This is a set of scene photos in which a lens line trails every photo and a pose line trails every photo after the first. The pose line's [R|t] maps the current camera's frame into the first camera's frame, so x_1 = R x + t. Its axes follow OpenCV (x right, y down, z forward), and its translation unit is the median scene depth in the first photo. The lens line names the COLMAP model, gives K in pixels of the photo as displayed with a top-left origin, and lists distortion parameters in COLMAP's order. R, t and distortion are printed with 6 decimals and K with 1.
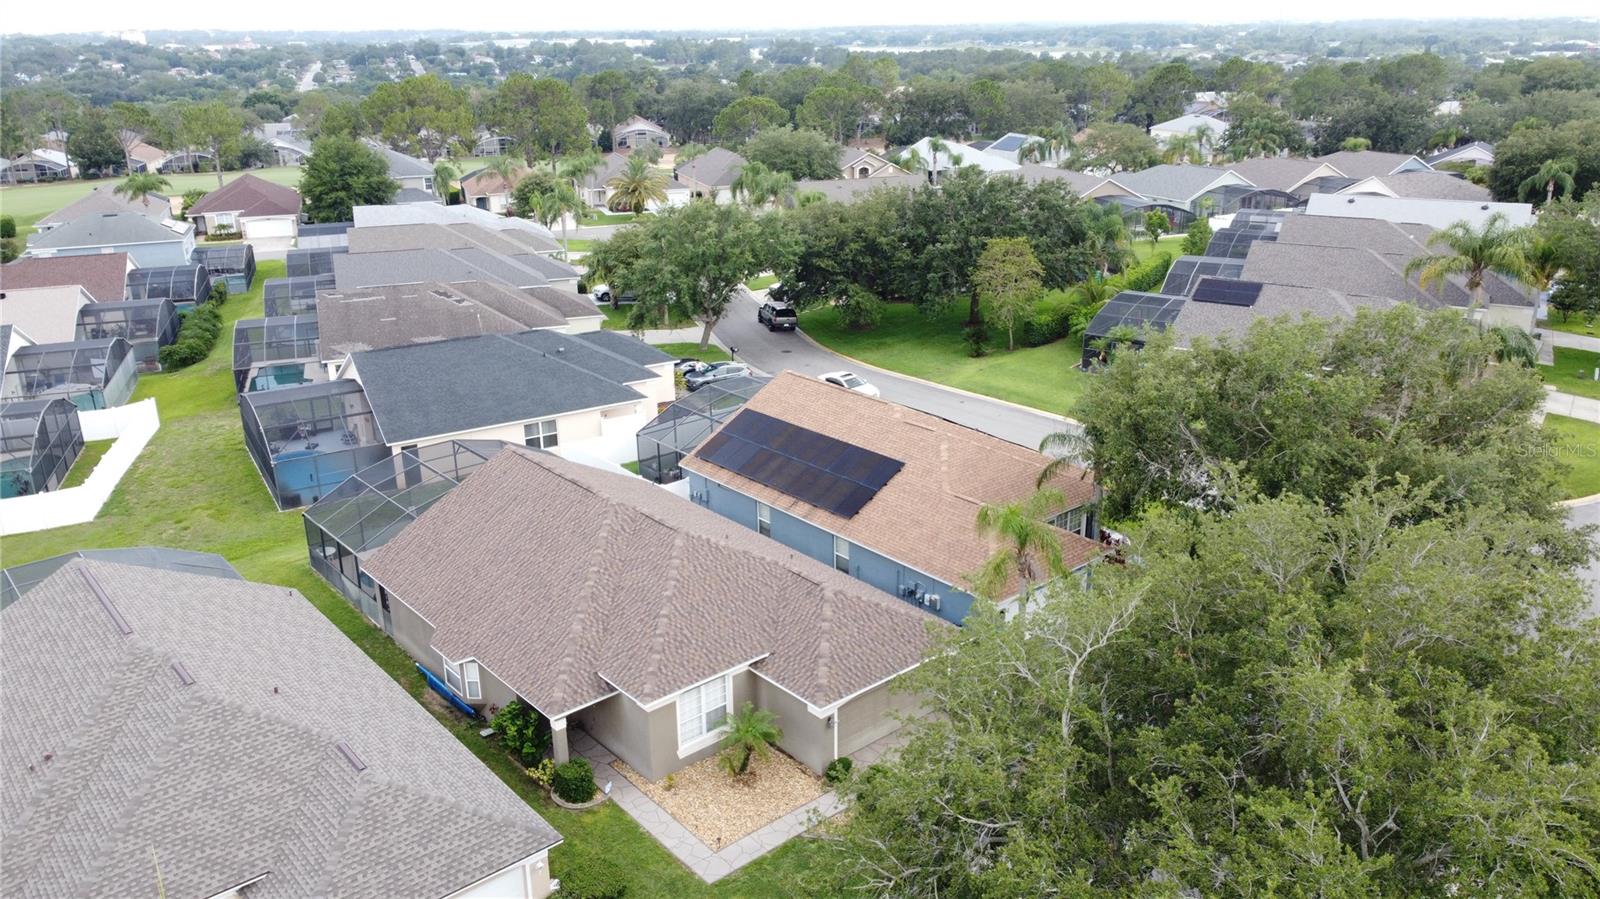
lens RADIAL K [[1211.9, 0, 804.1], [0, 1211.9, 449.6], [0, 0, 1]] dist [-0.001206, -0.005435]
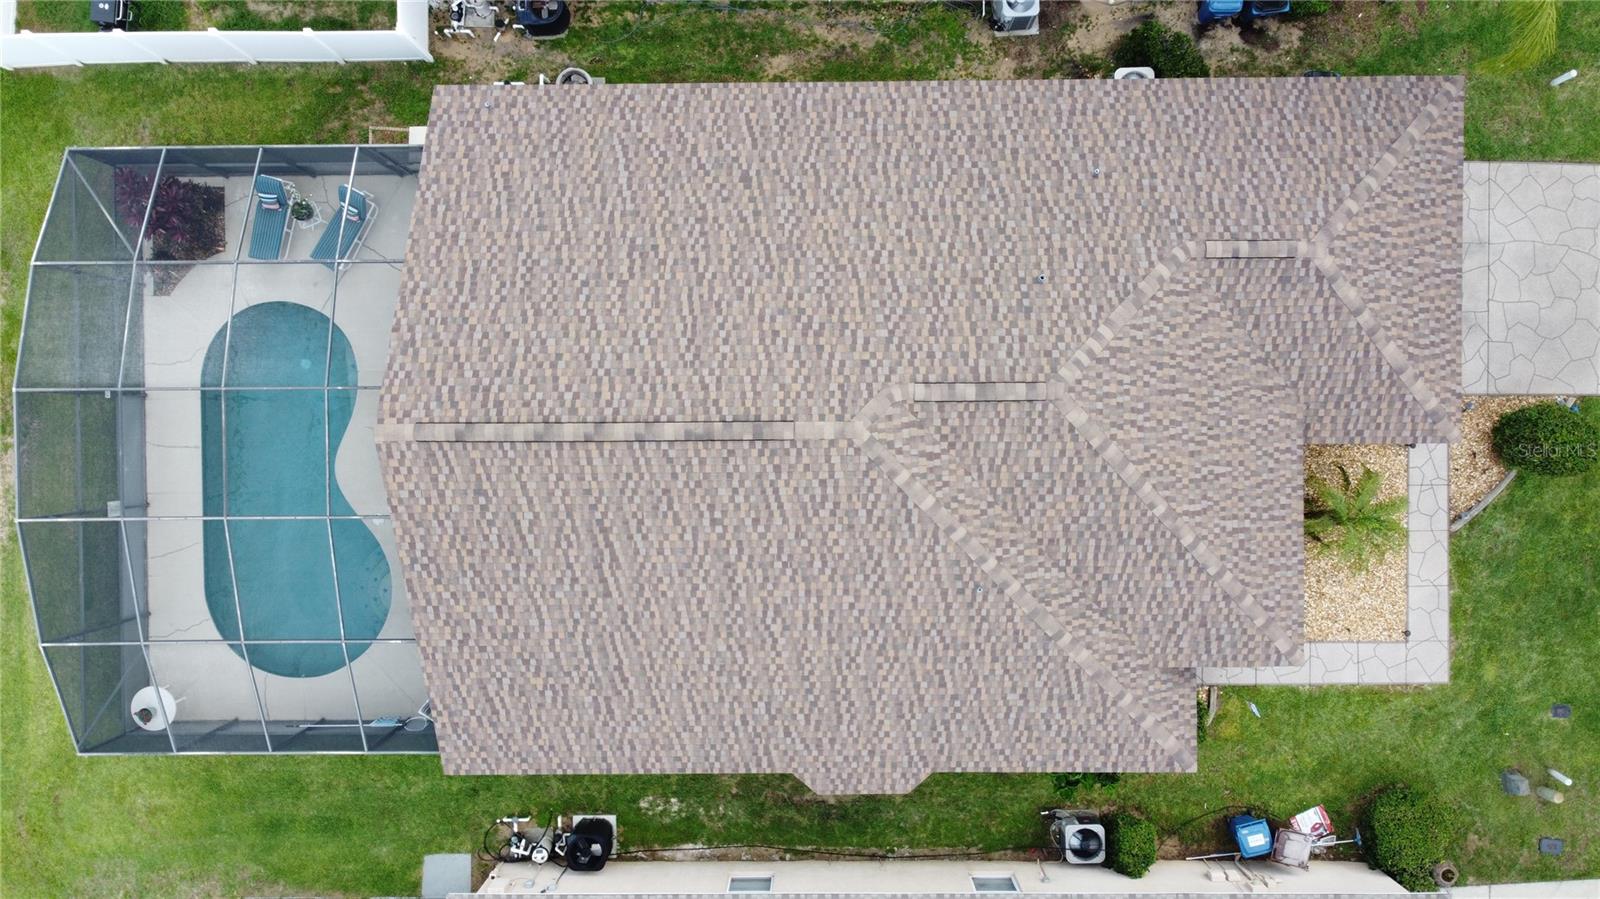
lens RADIAL K [[1211.9, 0, 801.1], [0, 1211.9, 448.4], [0, 0, 1]] dist [-0.001206, -0.005435]
pose [[0.649149, -0.760595, -0.010003, -0.127286], [0.246502, 0.197906, 0.948720, -0.292420], [-0.719612, -0.618327, 0.315959, 0.641545]]
